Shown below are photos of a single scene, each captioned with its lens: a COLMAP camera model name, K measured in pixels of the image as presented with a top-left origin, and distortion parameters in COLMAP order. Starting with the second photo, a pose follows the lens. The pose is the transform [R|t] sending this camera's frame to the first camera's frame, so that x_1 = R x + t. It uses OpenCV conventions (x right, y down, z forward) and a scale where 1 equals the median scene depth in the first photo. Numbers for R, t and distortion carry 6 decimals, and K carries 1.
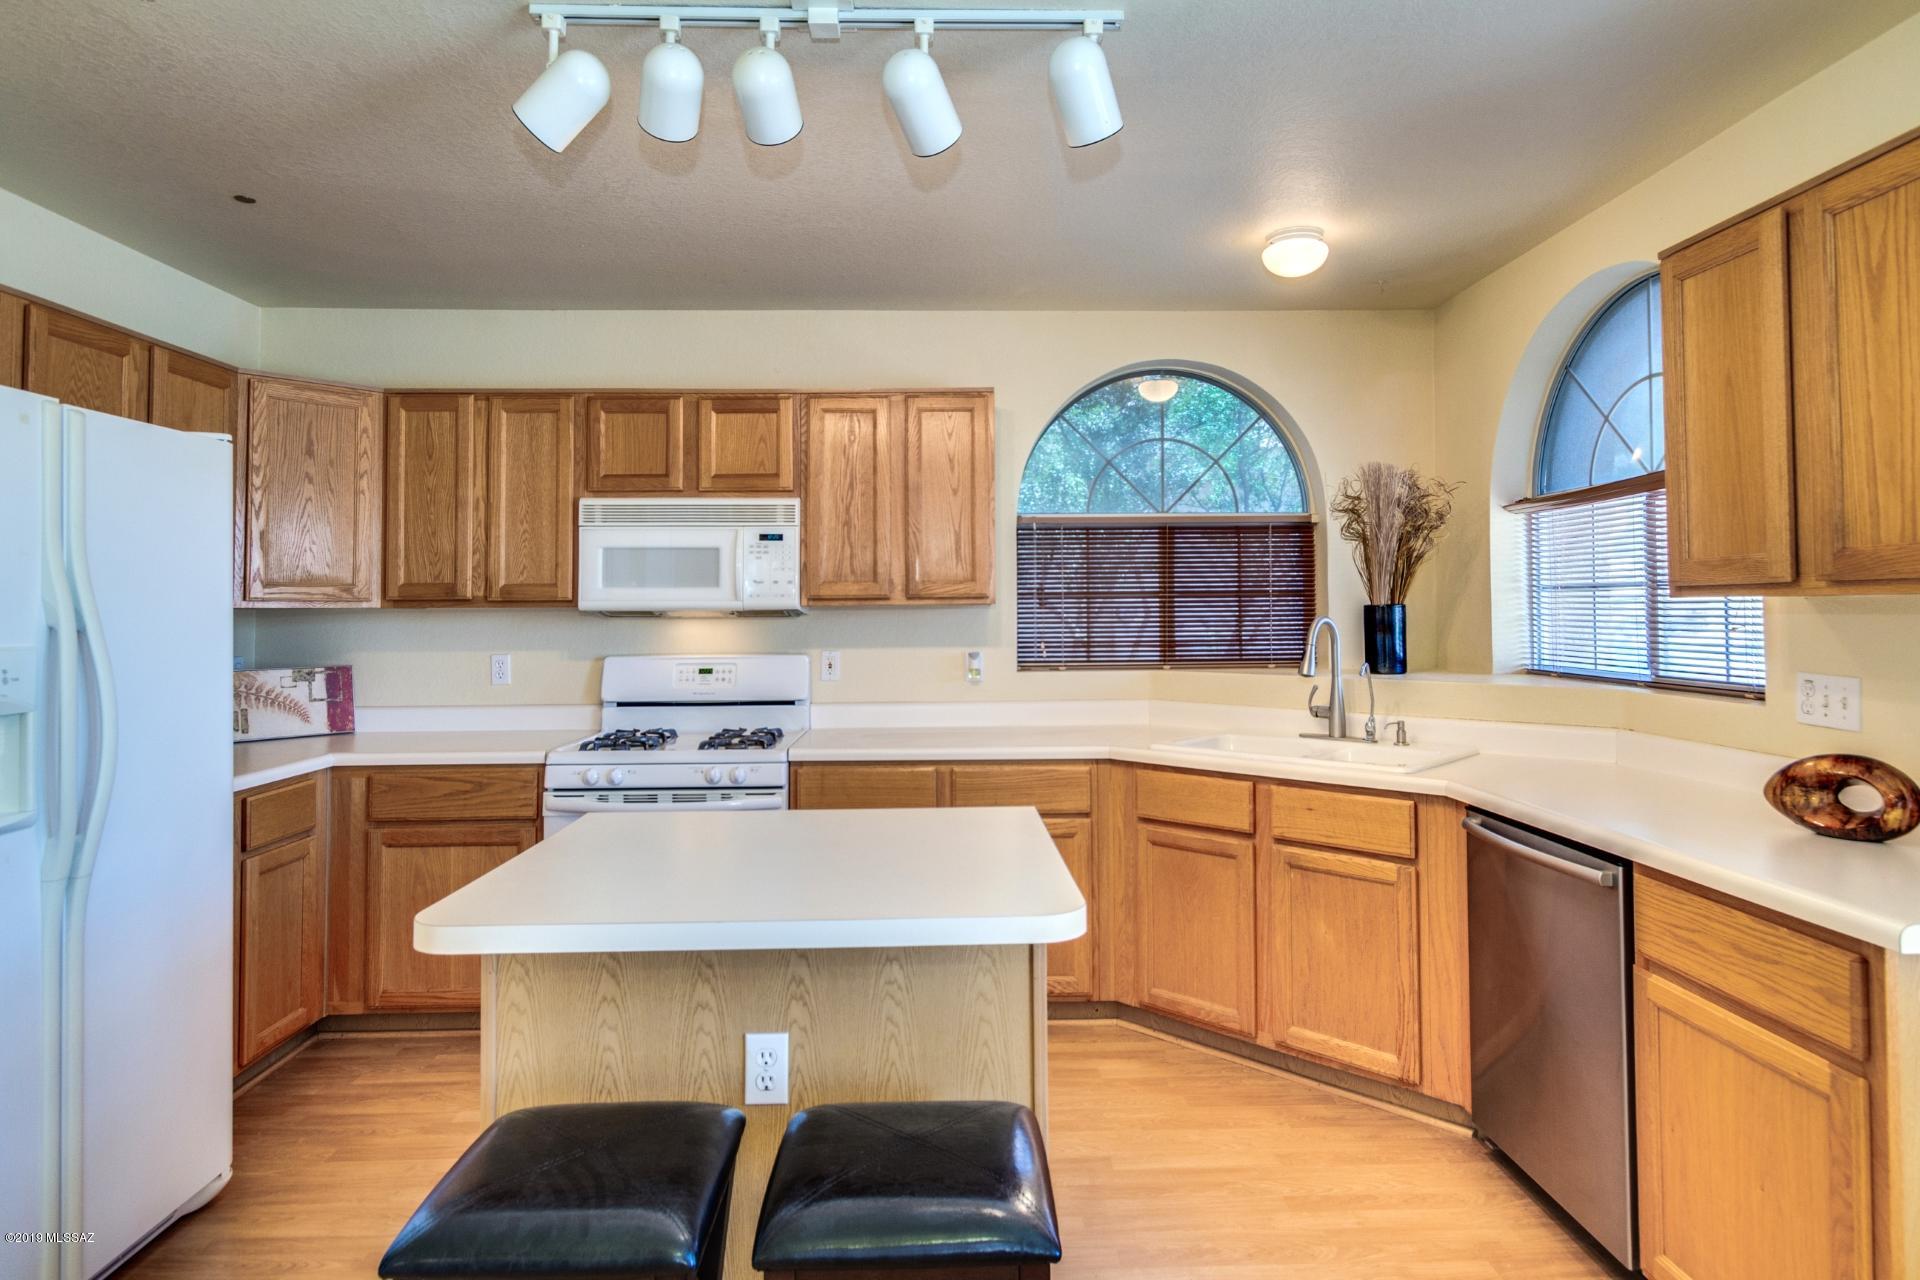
lens RADIAL K [[1069.3, 0, 963.7], [0, 1069.3, 583.7], [0, 0, 1]] dist [0.003995, -0.001174]
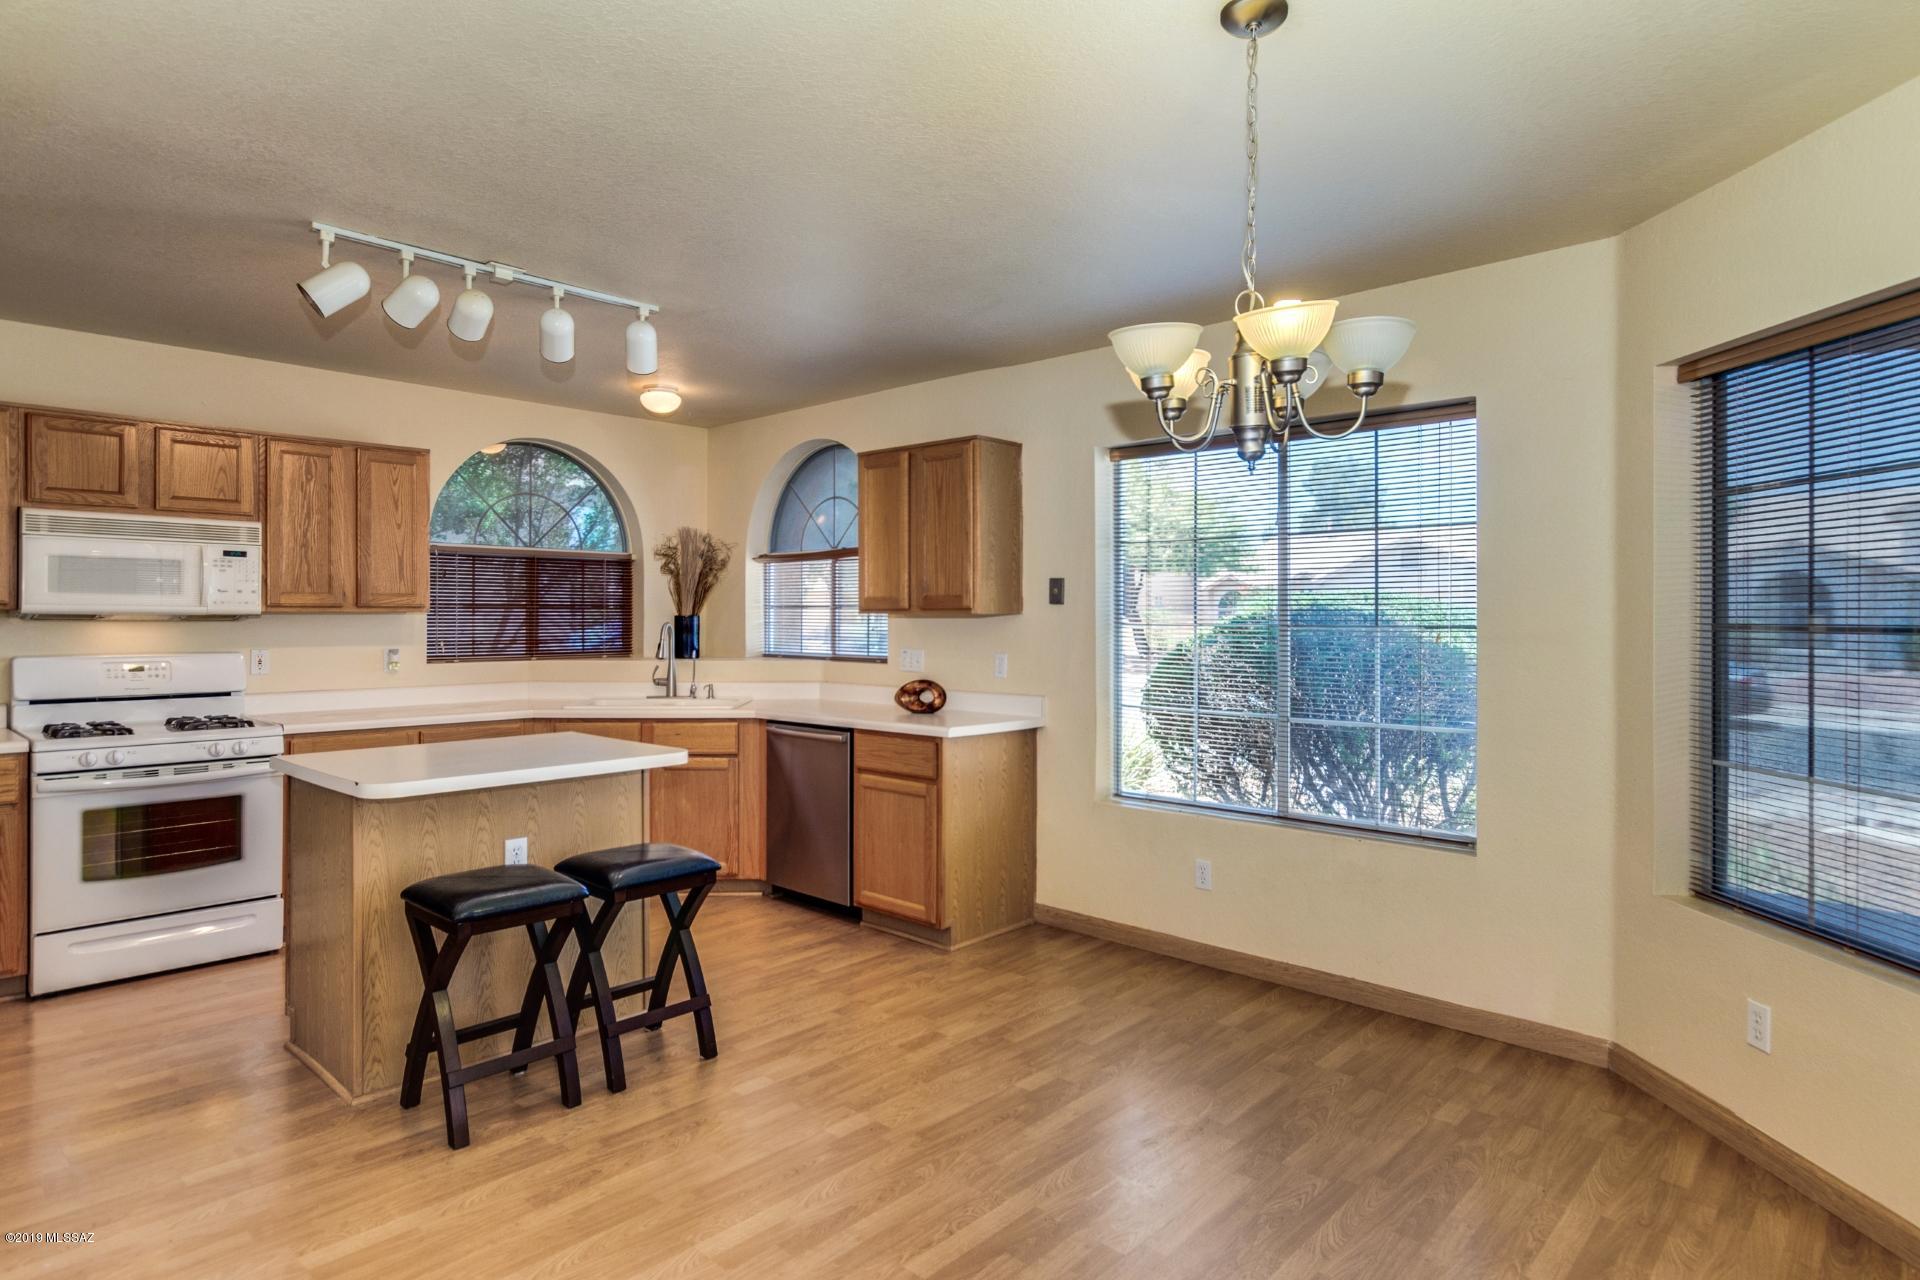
lens RADIAL K [[1069.3, 0, 955.0], [0, 1069.3, 631.0], [0, 0, 1]] dist [0.003995, -0.001174]
pose [[0.704865, 0.000096, 0.709342, -0.466531], [-0.025853, 0.999339, 0.025555, -0.008745], [-0.708871, -0.036351, 0.704401, -0.418904]]
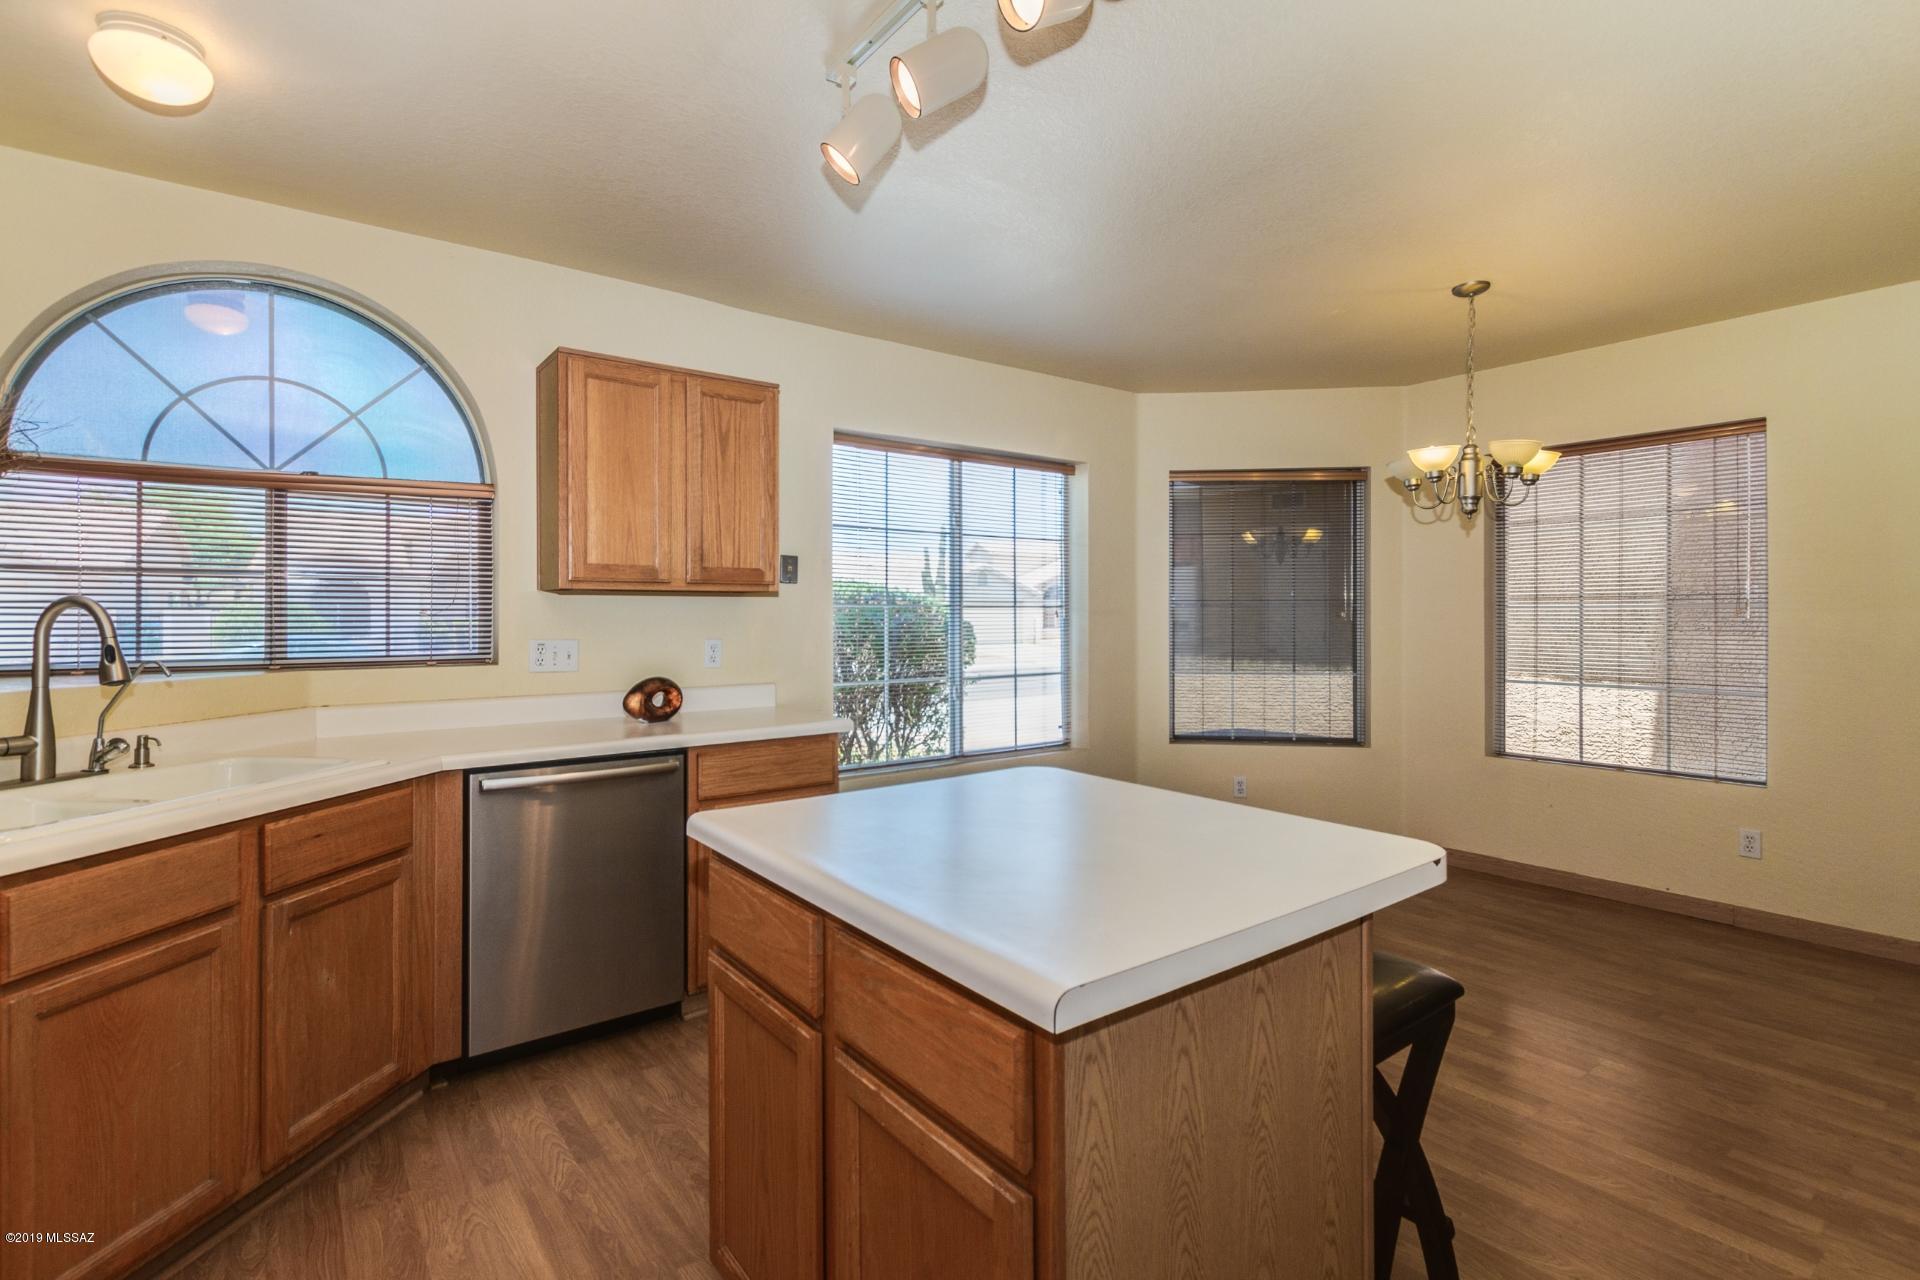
lens RADIAL K [[892.8, 0, 964.1], [0, 892.8, 609.8], [0, 0, 1]] dist [-0.000236, -0.000013]
pose [[-0.576319, 0.010504, 0.817157, -0.403570], [-0.014302, 0.999635, -0.022936, 0.038800], [-0.817100, -0.024905, -0.575958, 0.789870]]
